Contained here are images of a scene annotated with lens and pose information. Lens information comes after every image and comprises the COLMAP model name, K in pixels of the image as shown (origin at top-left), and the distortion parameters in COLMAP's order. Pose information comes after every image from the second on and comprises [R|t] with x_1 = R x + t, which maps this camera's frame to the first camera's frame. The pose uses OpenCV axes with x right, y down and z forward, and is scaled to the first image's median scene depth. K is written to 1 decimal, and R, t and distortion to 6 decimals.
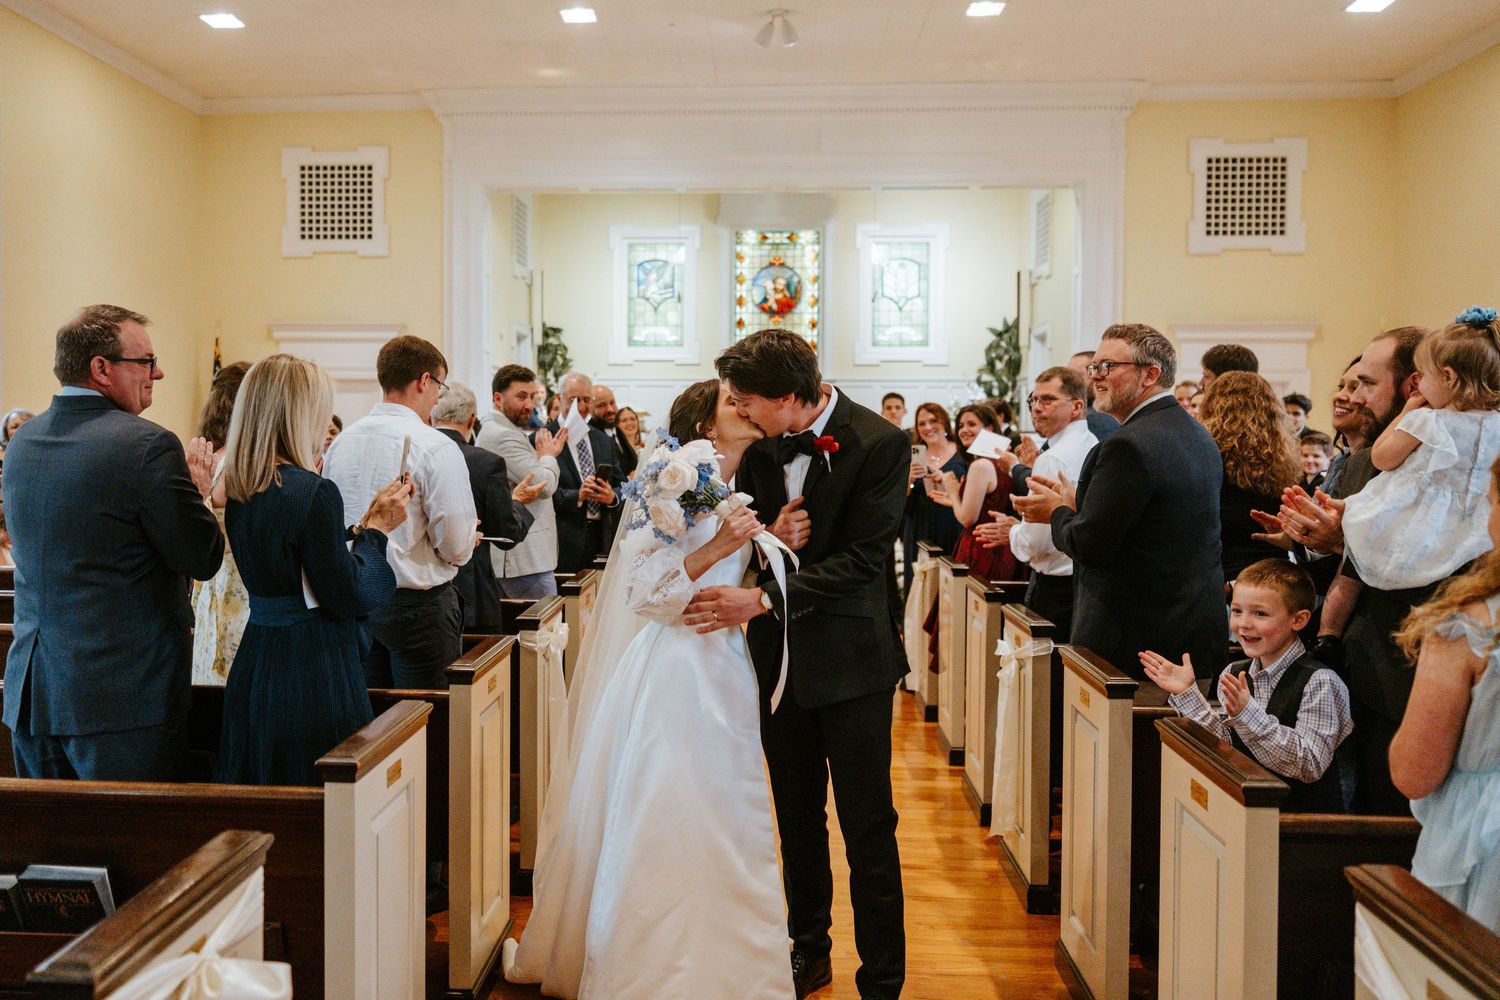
lens RADIAL K [[1212.1, 0, 692.9], [0, 1212.1, 454.8], [0, 0, 1]] dist [-0.004121, -0.008963]
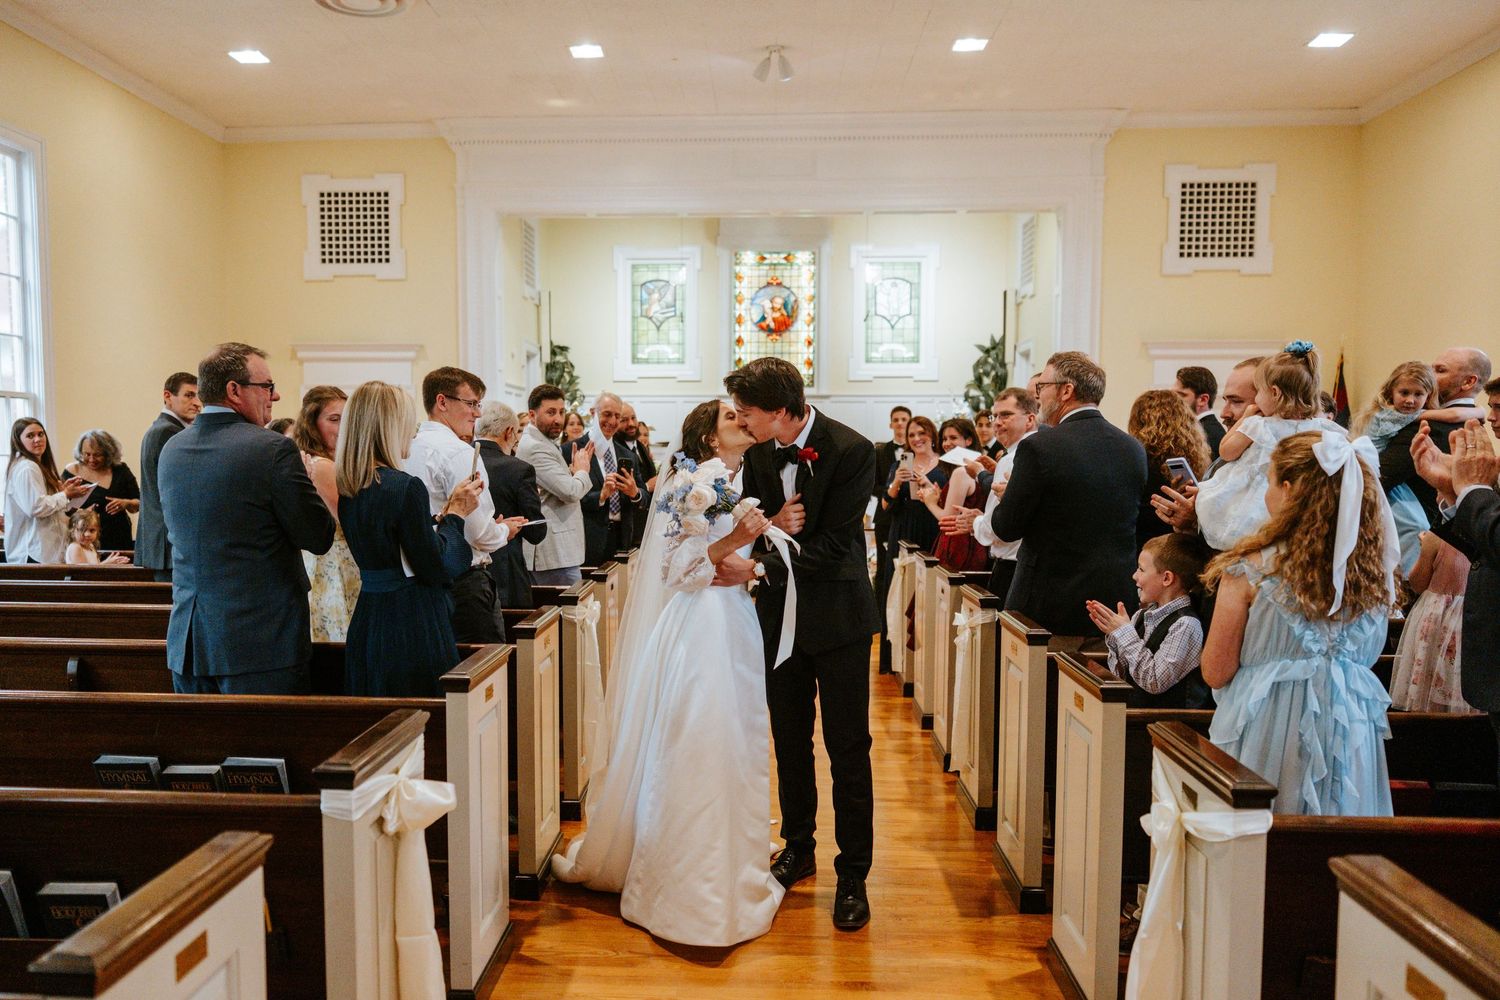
lens RADIAL K [[1202.5, 0, 699.4], [0, 1202.5, 528.2], [0, 0, 1]] dist [-0.014793, 0.010855]
pose [[0.999971, -0.004578, 0.006101, -0.003361], [0.004276, 0.998812, 0.048539, 0.002764], [-0.006316, -0.048511, 0.998803, -0.056573]]
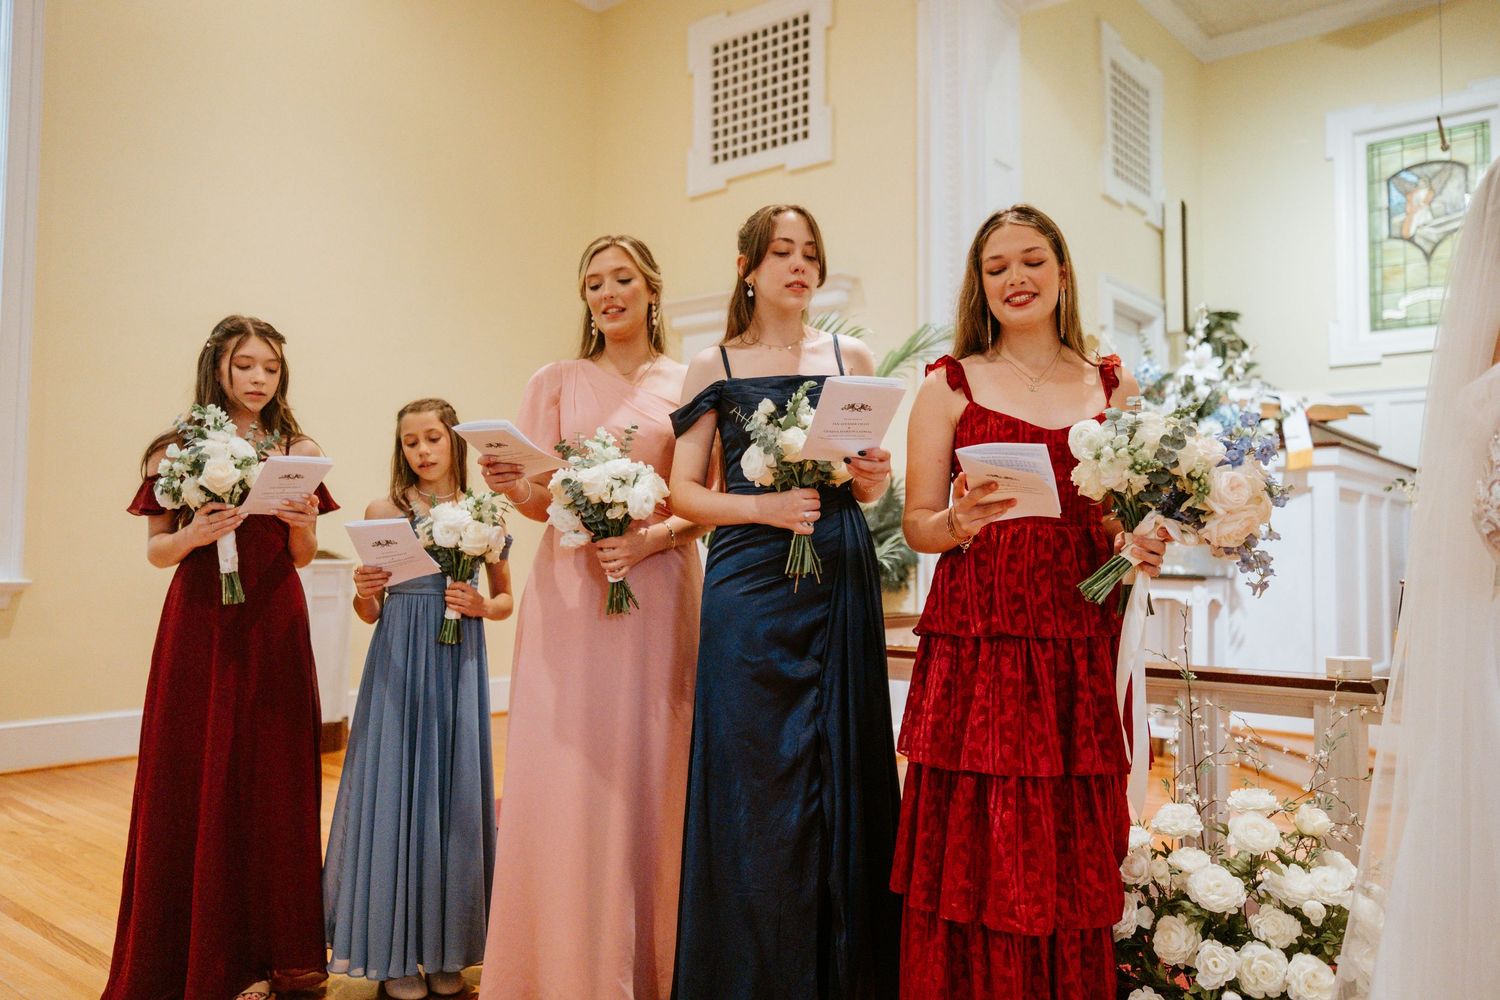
lens RADIAL K [[1147.4, 0, 753.5], [0, 1147.4, 490.9], [0, 0, 1]] dist [-0.012255, 0.018484]
pose [[0.810769, -0.029814, -0.584606, 0.025794], [-0.013233, 0.997513, -0.069225, 0.026611], [0.585216, 0.063862, 0.808359, 0.588205]]
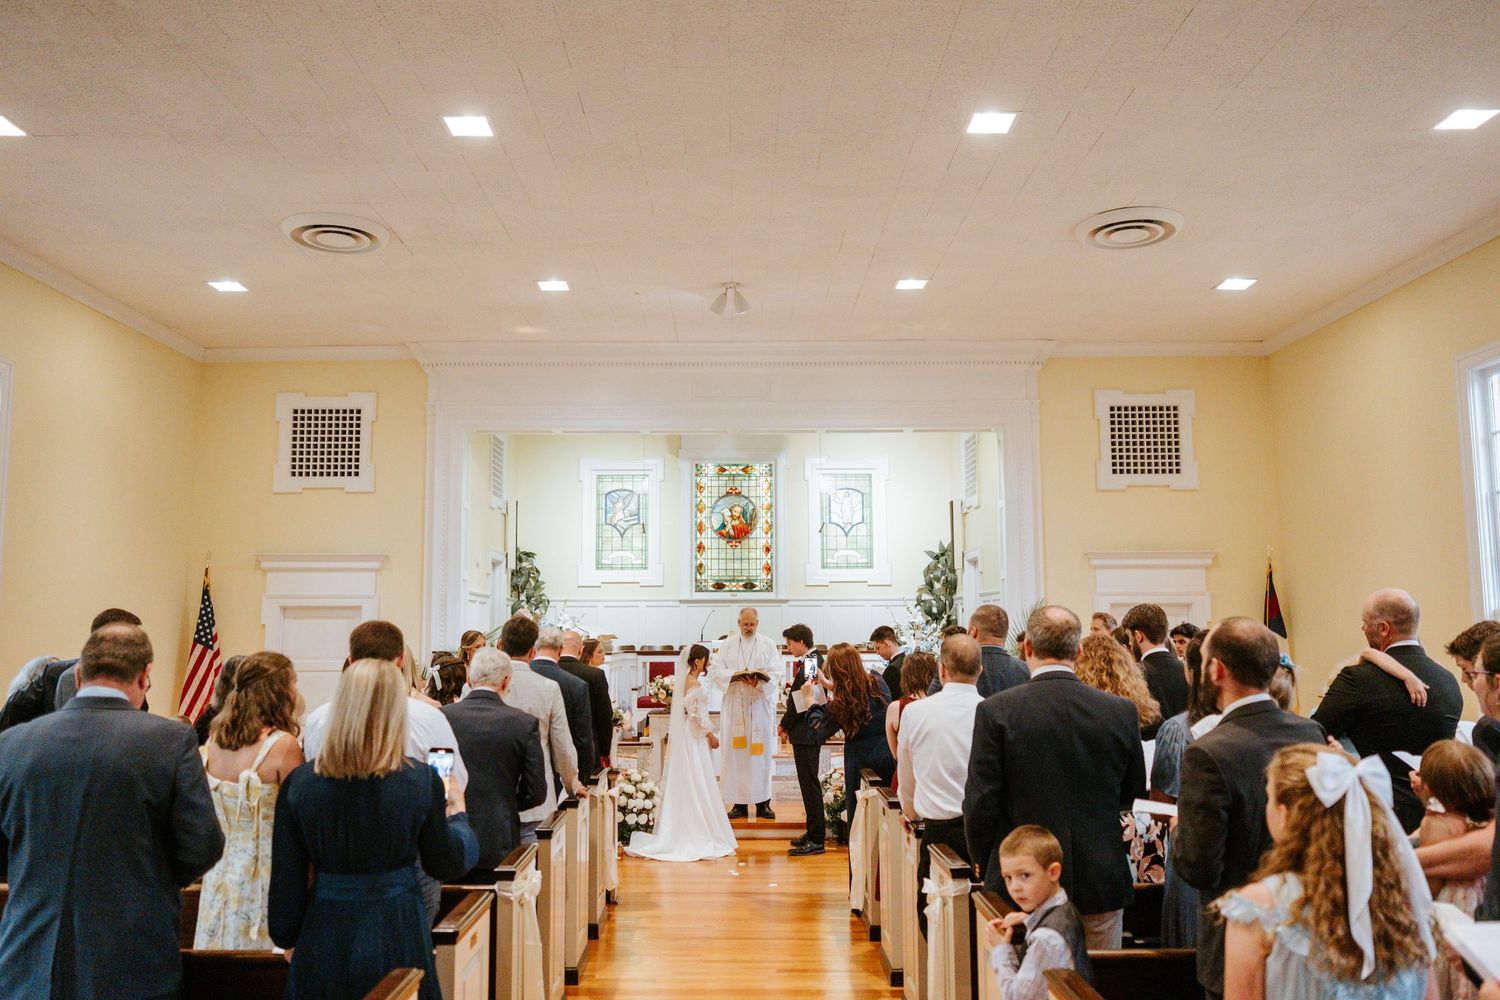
lens RADIAL K [[1147.4, 0, 730.9], [0, 1147.4, 502.0], [0, 0, 1]] dist [-0.012255, 0.018484]
pose [[0.997968, -0.001663, 0.063701, 0.001370], [0.010054, 0.991248, -0.131632, -0.018254], [-0.062925, 0.132005, 0.989250, -0.030026]]
